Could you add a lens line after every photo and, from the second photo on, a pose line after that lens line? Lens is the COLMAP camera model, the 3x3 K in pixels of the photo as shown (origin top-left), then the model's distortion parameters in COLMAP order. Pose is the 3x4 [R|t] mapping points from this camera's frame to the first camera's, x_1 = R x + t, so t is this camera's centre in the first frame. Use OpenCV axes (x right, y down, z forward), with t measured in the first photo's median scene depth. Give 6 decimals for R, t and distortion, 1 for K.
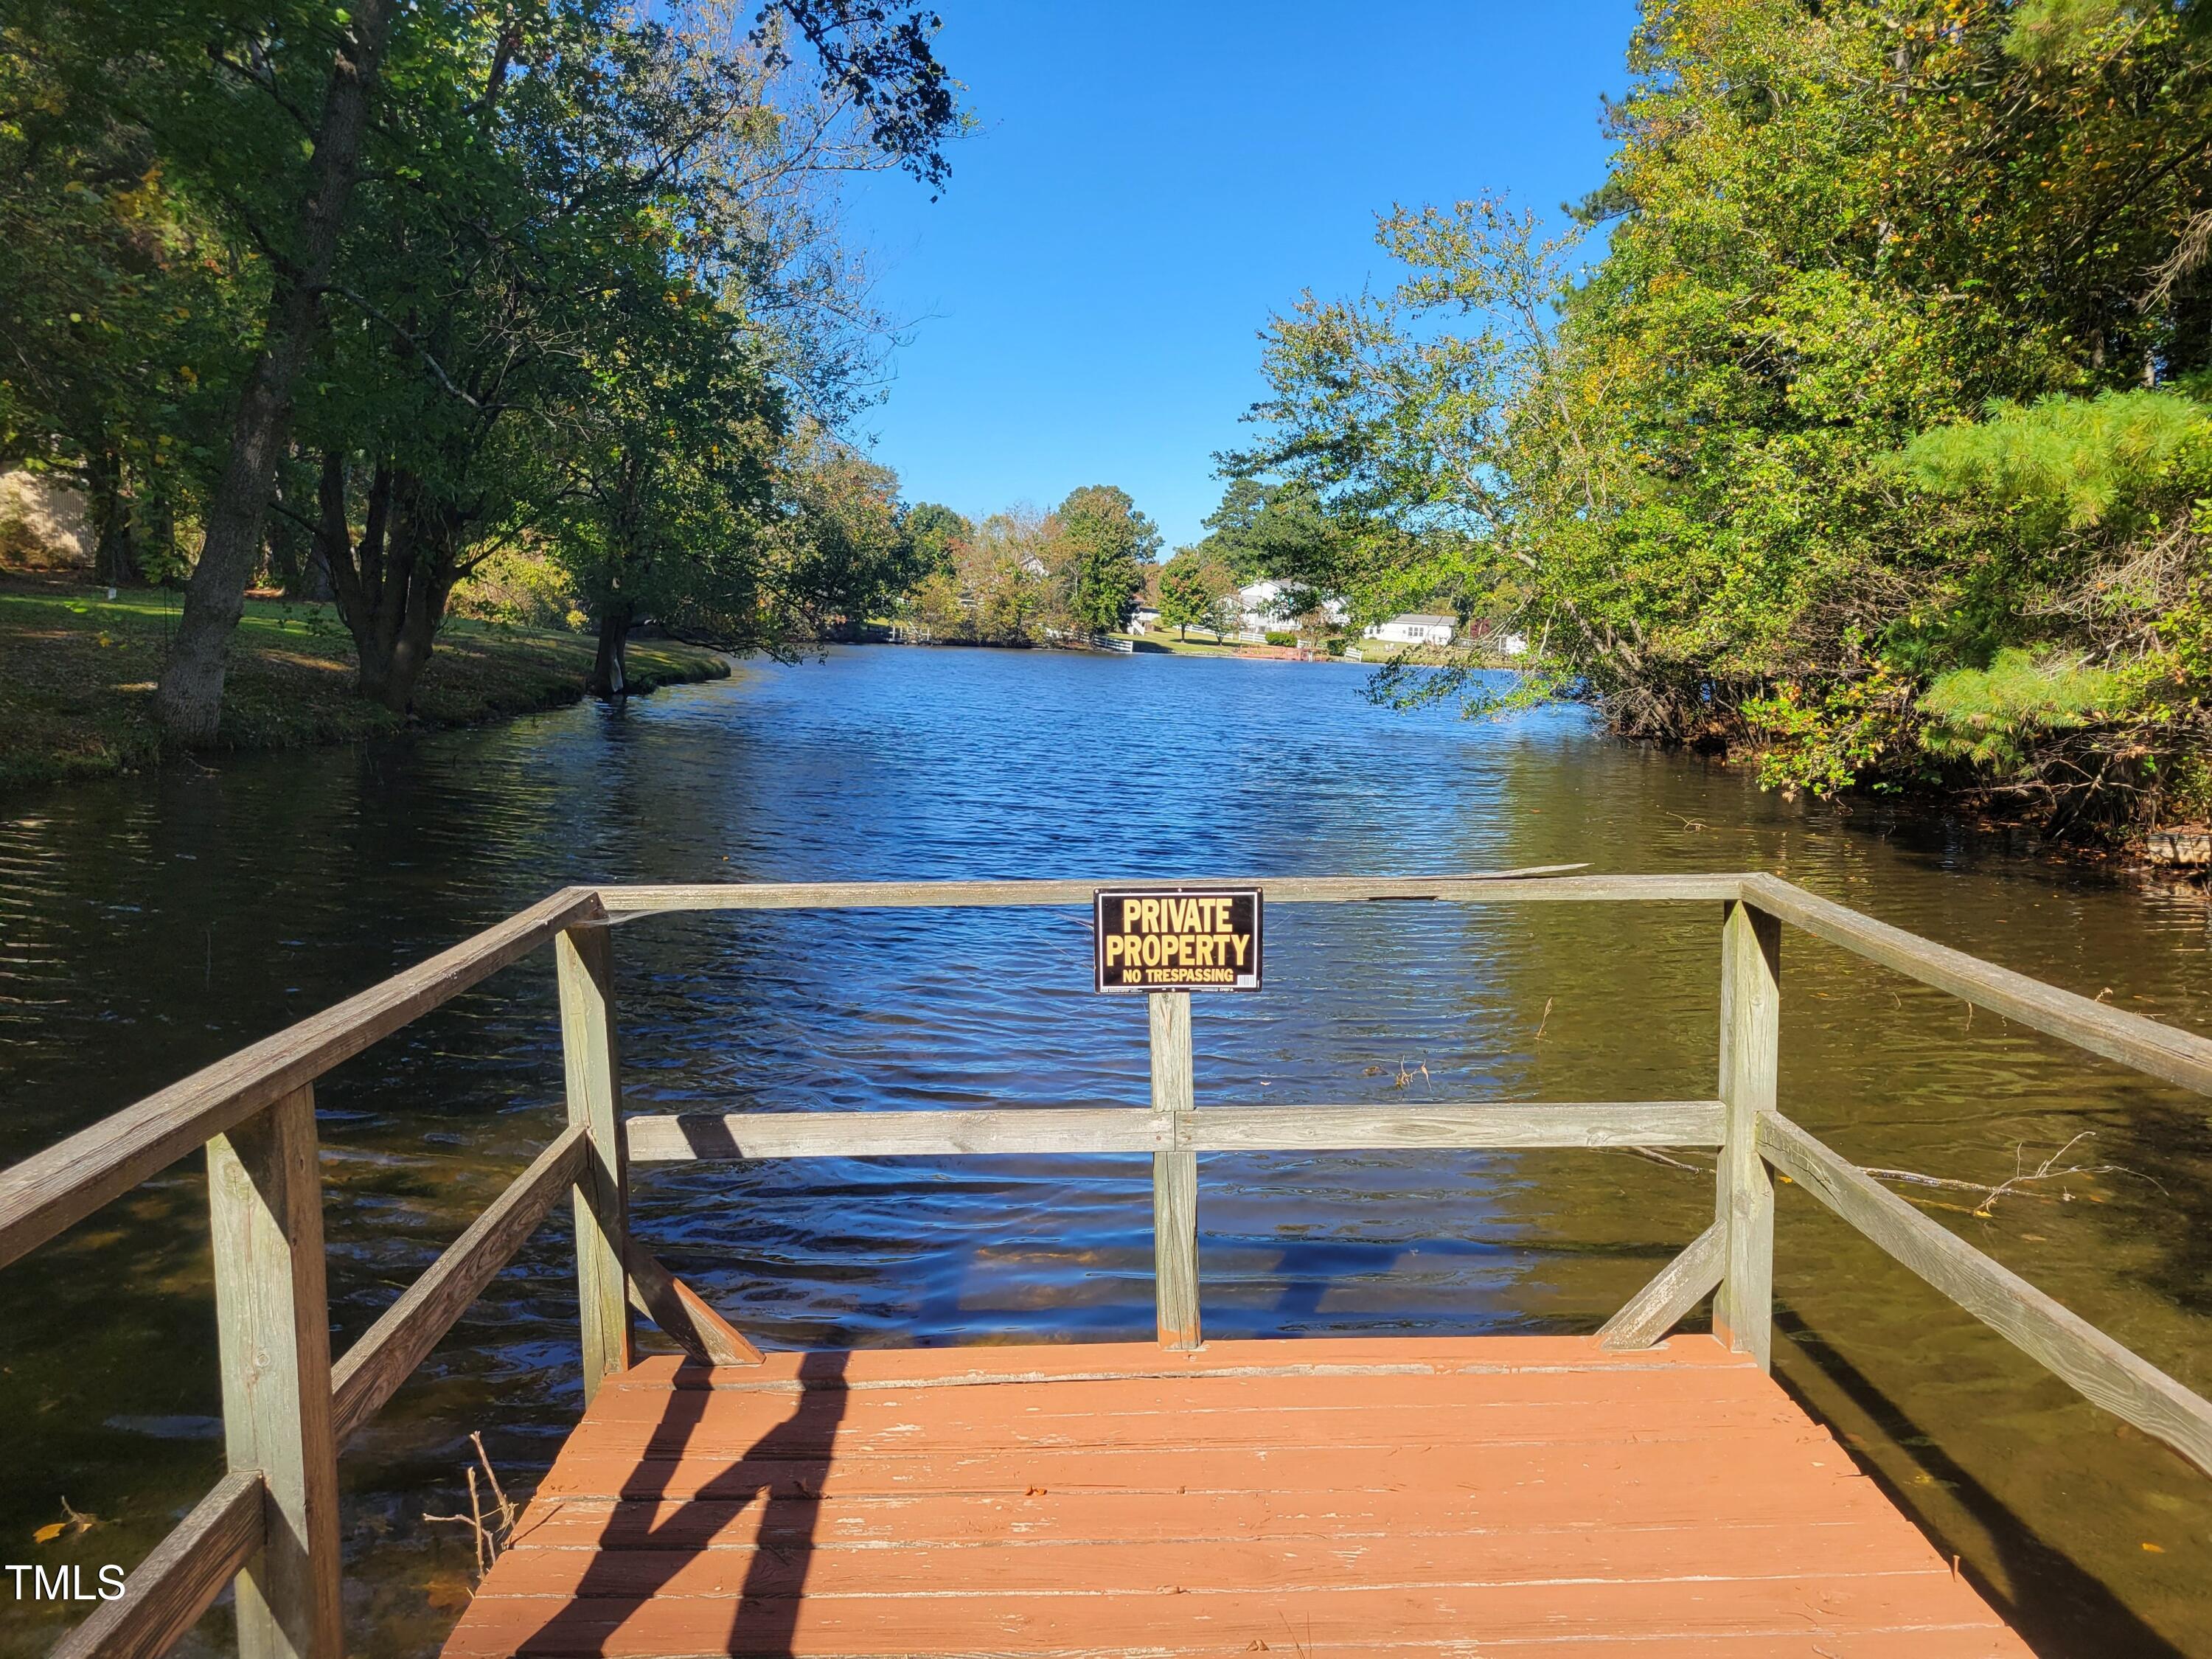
lens RADIAL K [[1672.2, 0, 1003.2], [0, 1672.2, 970.7], [0, 0, 1]] dist [-0.009627, -0.004281]
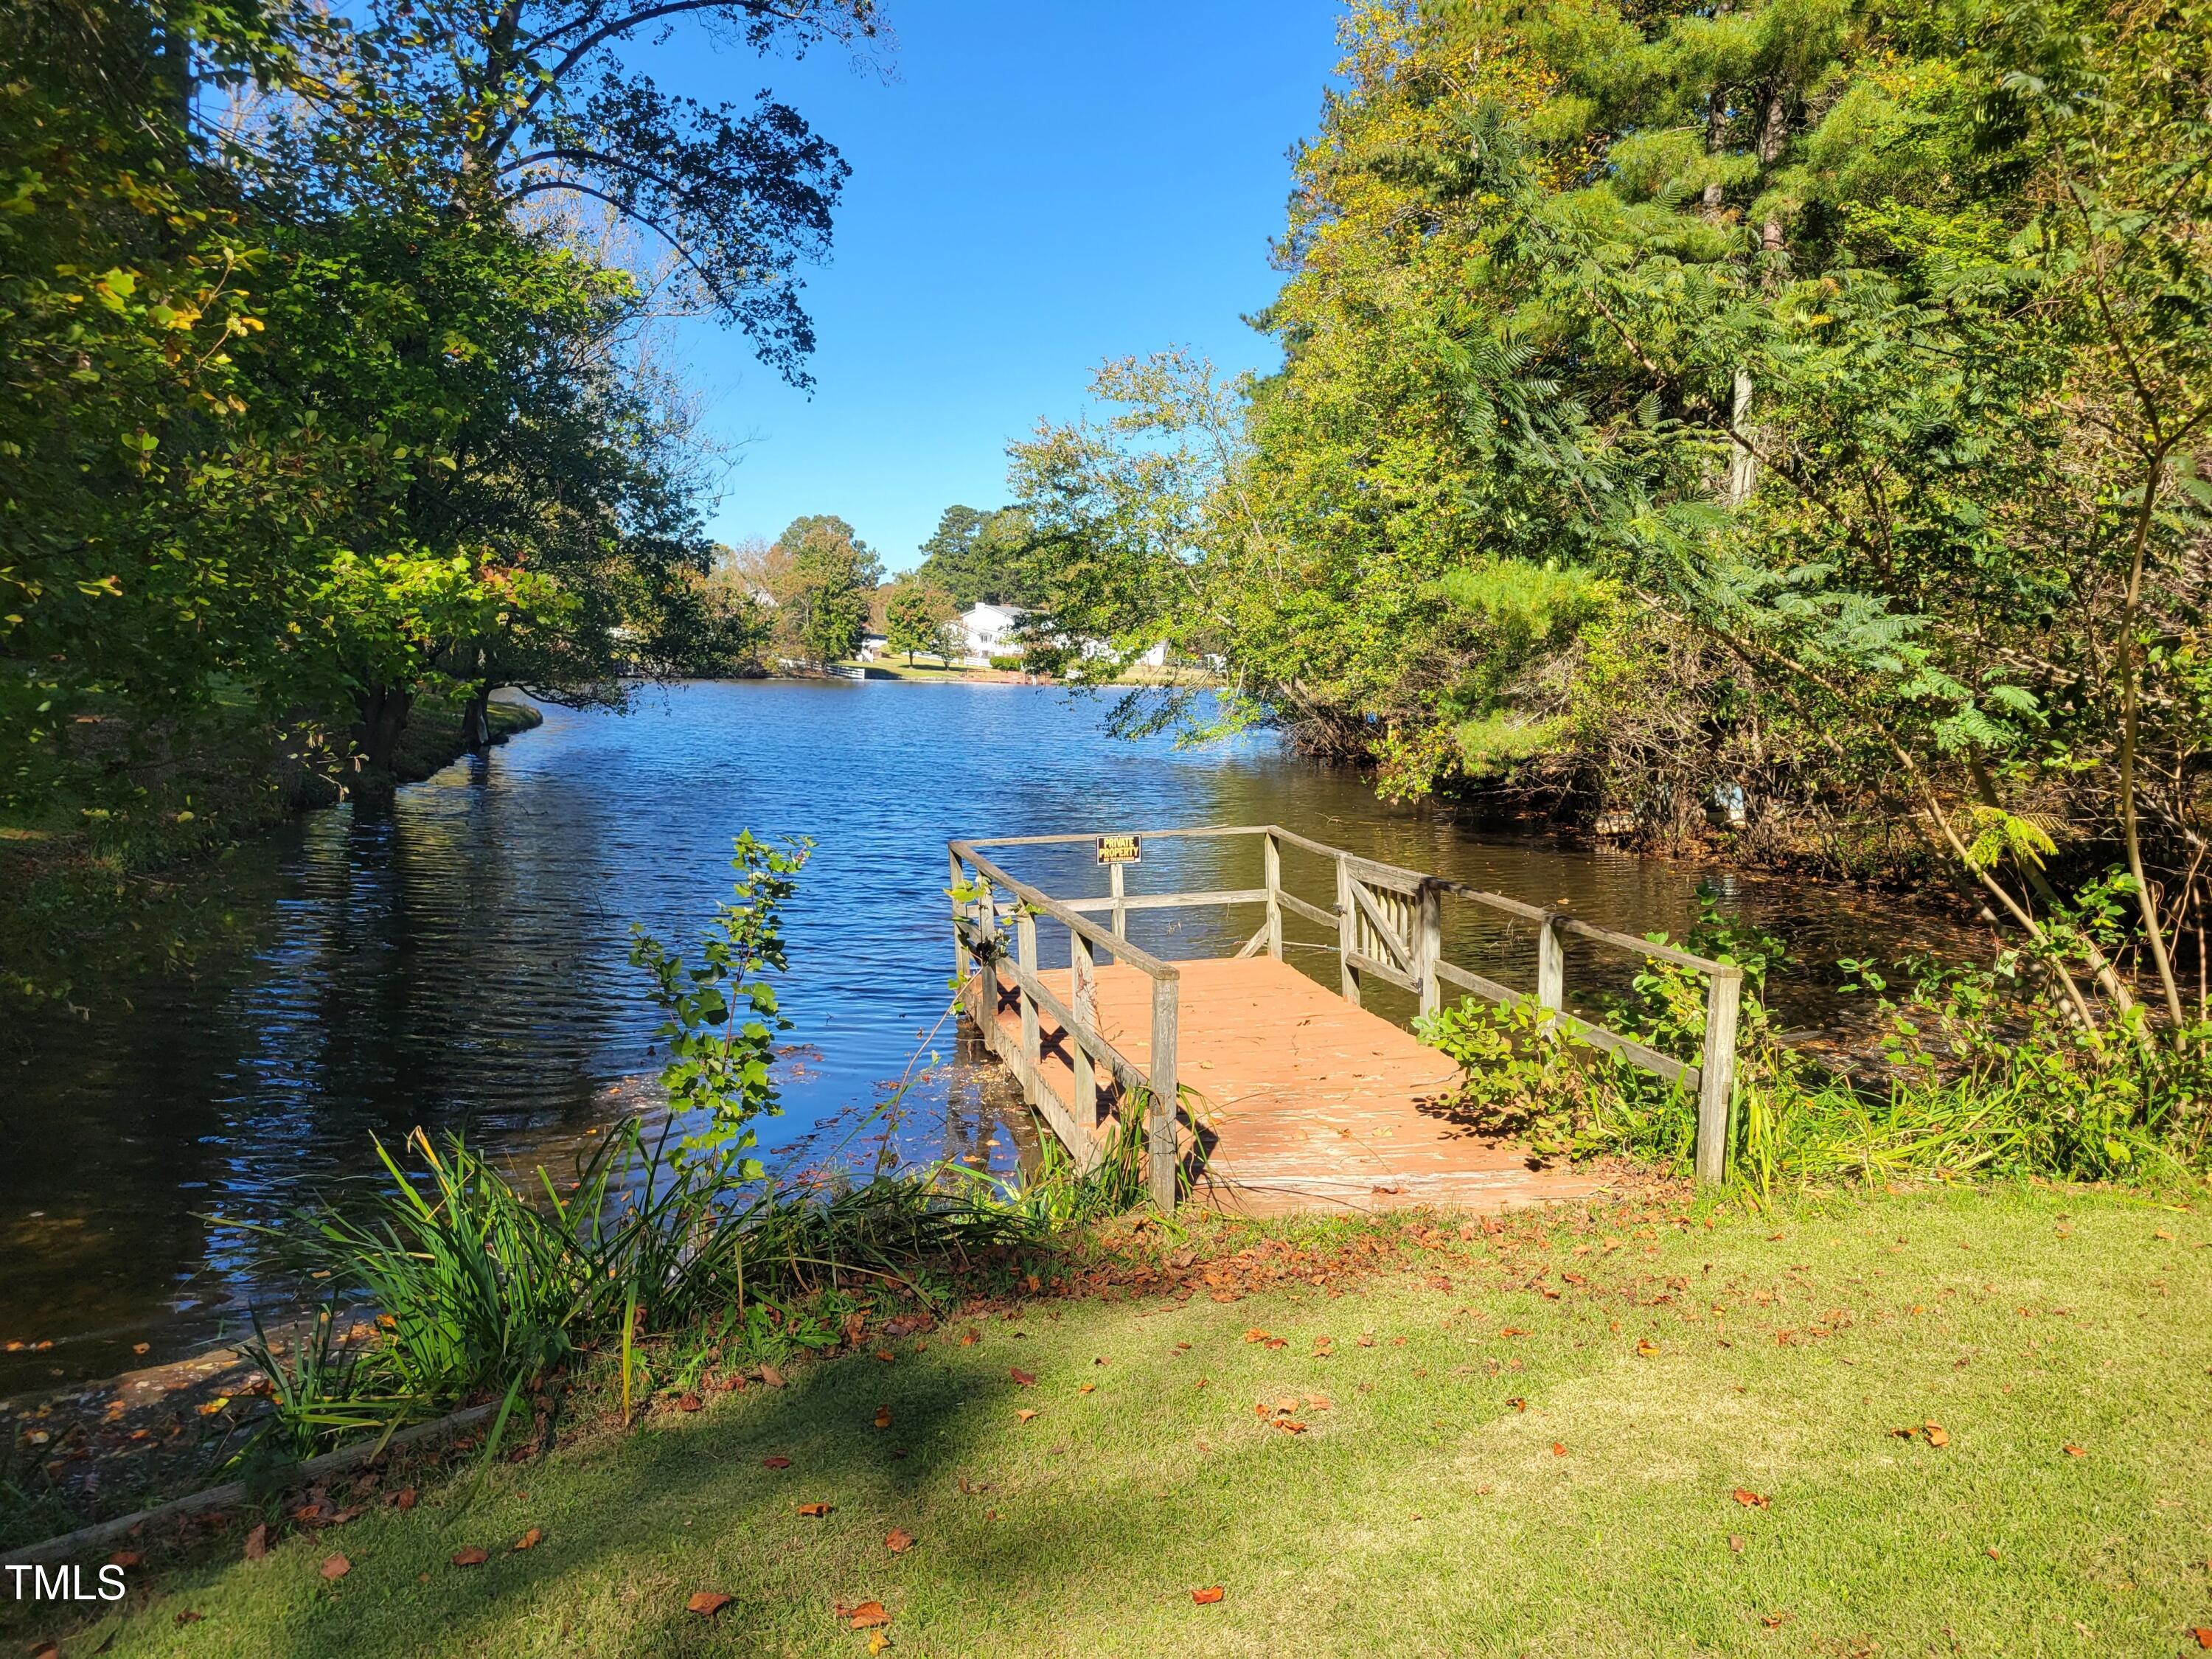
lens RADIAL K [[1696.2, 0, 1113.9], [0, 1696.2, 839.2], [0, 0, 1]] dist [0.040710, -0.011352]
pose [[0.974115, -0.036053, 0.223159, -0.060883], [0.056283, 0.994793, -0.084966, 0.022799], [-0.218934, 0.095327, 0.971072, -0.215266]]
